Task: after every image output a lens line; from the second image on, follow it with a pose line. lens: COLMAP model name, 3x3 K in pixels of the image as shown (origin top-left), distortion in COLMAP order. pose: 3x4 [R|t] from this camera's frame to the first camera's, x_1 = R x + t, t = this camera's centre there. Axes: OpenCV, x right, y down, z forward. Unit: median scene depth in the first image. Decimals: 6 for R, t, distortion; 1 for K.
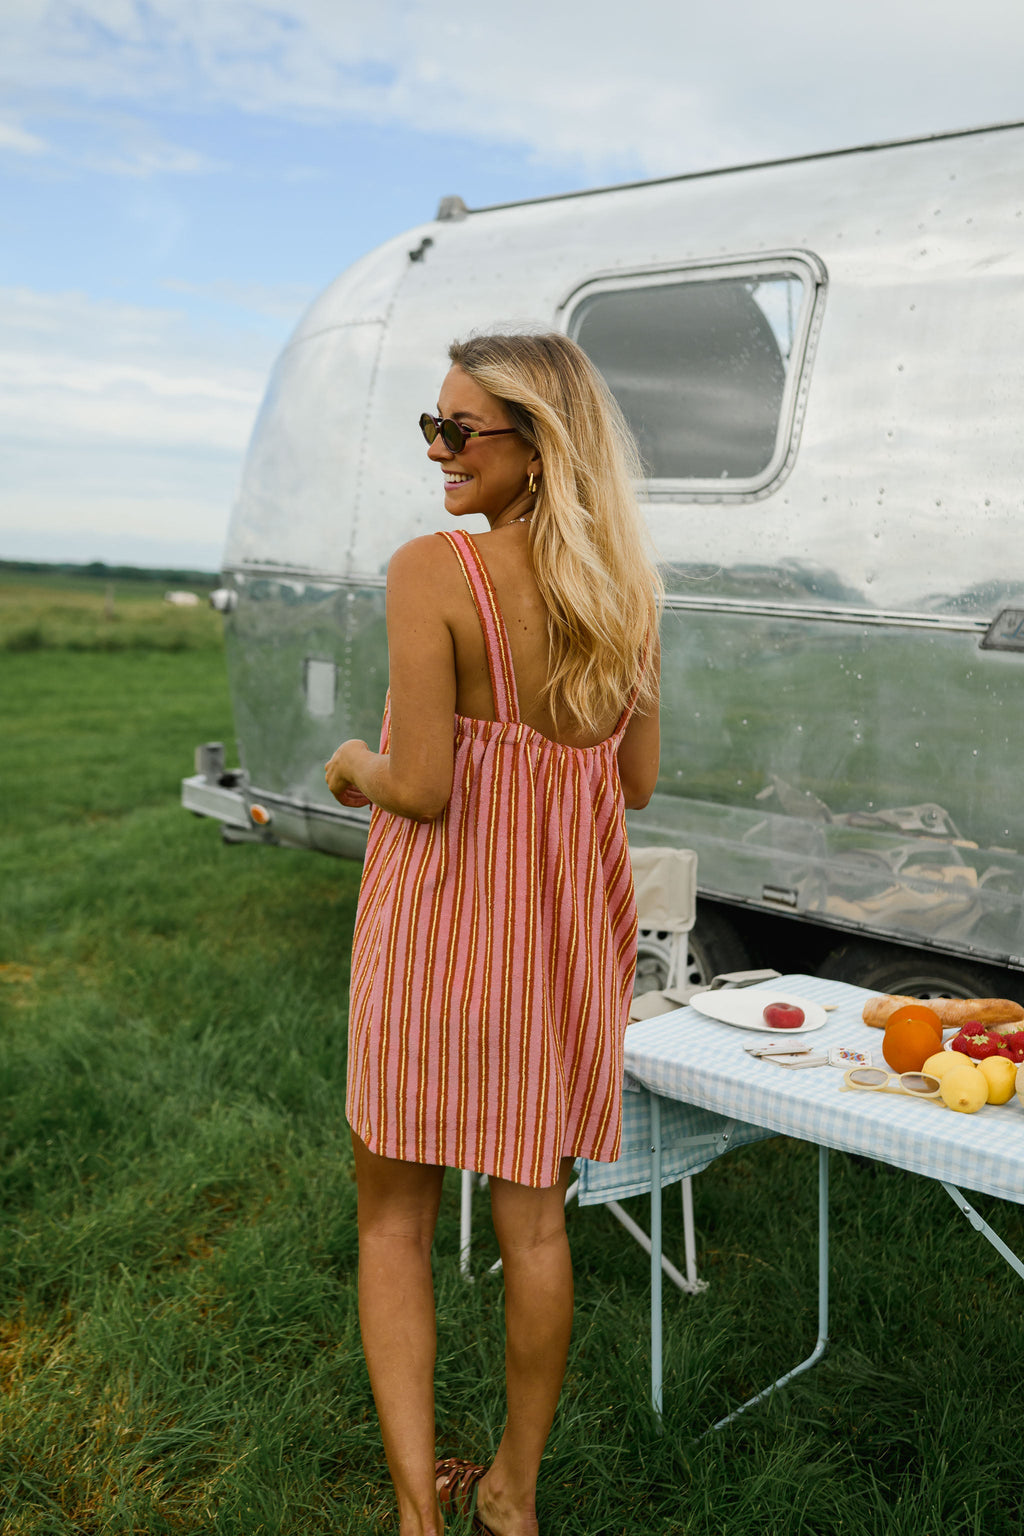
lens RADIAL K [[1449.8, 0, 510.2], [0, 1449.8, 755.7], [0, 0, 1]] dist [0.008698, 0.013519]
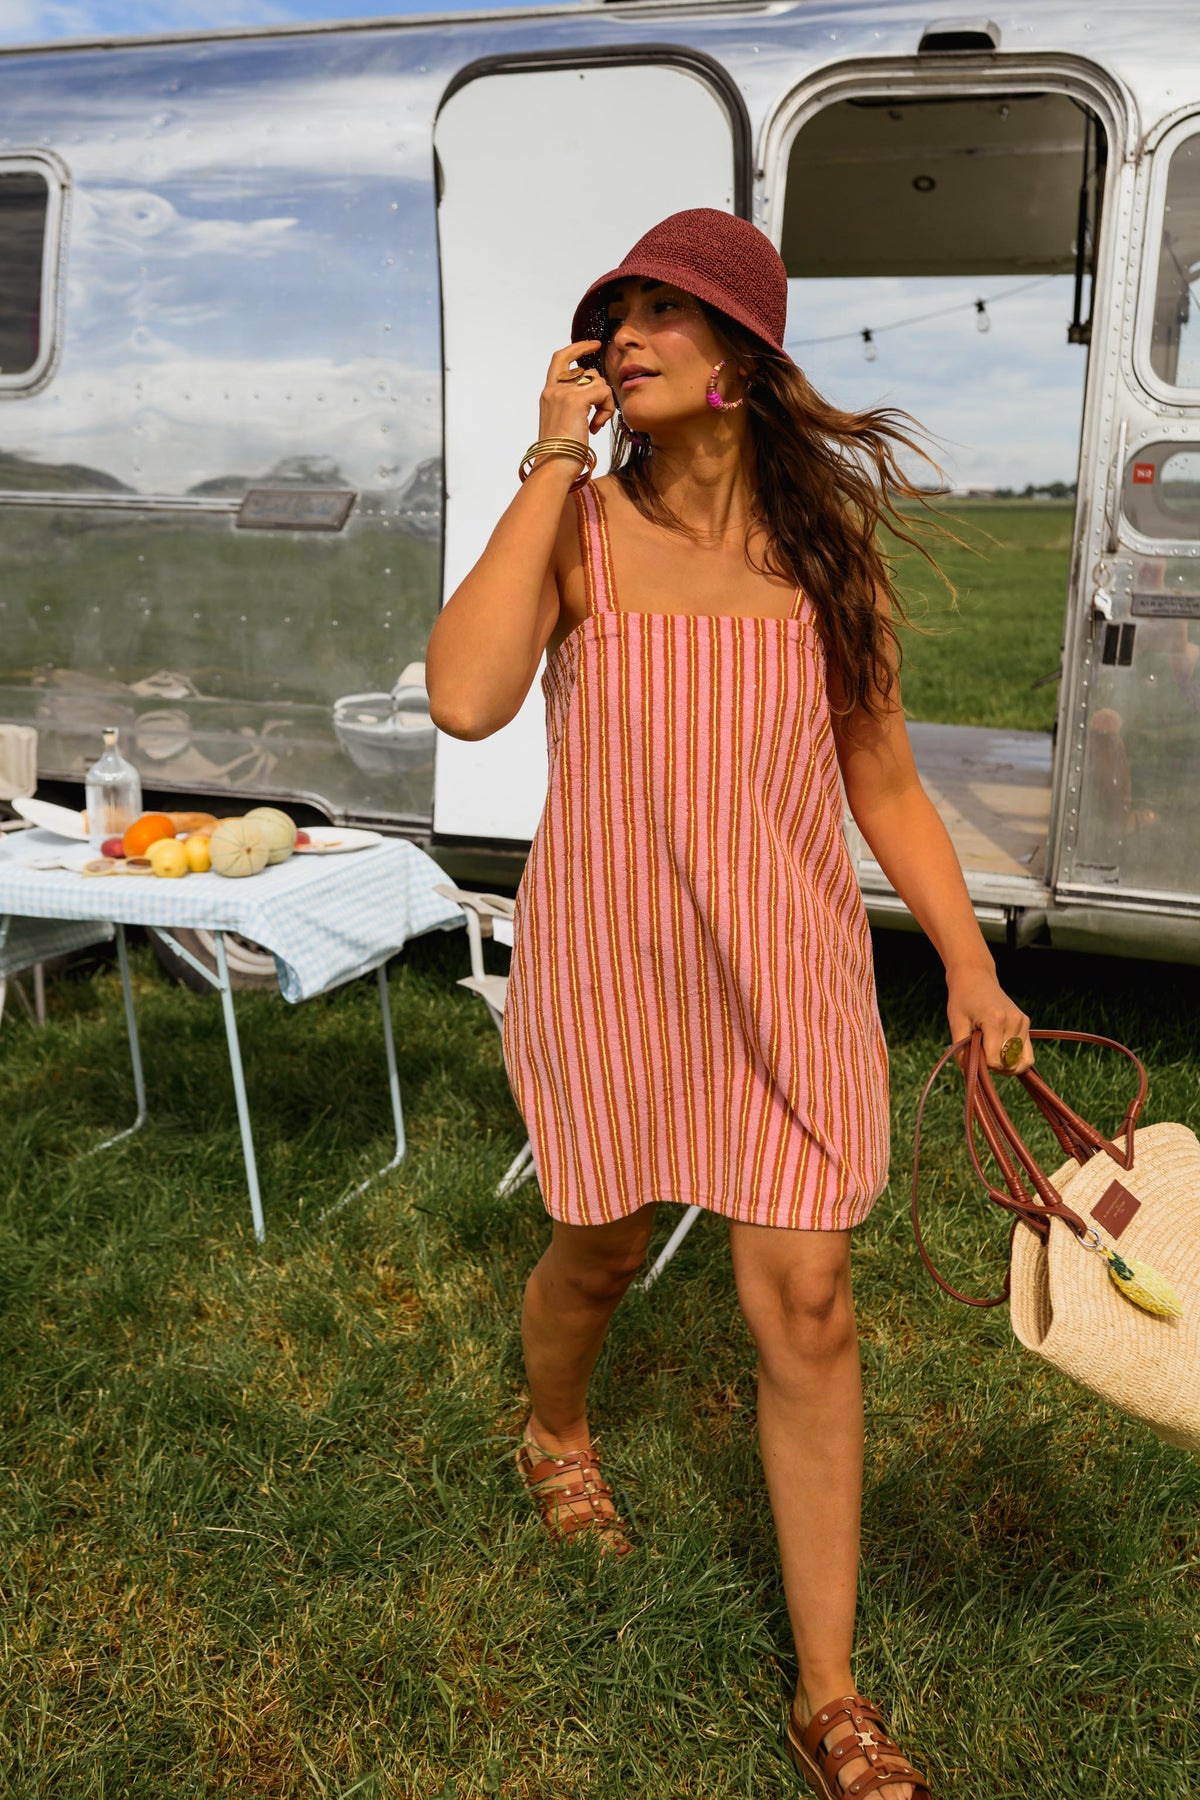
lens RADIAL K [[1679.1, 0, 600.0], [0, 1679.1, 900.0], [0, 0, 1]] dist [-0.008745, -0.002225]
pose [[0.925929, -0.125067, 0.356389, 0.071081], [0.077862, 0.986523, 0.143907, 0.042677], [-0.369584, -0.105499, 0.923189, -0.316420]]
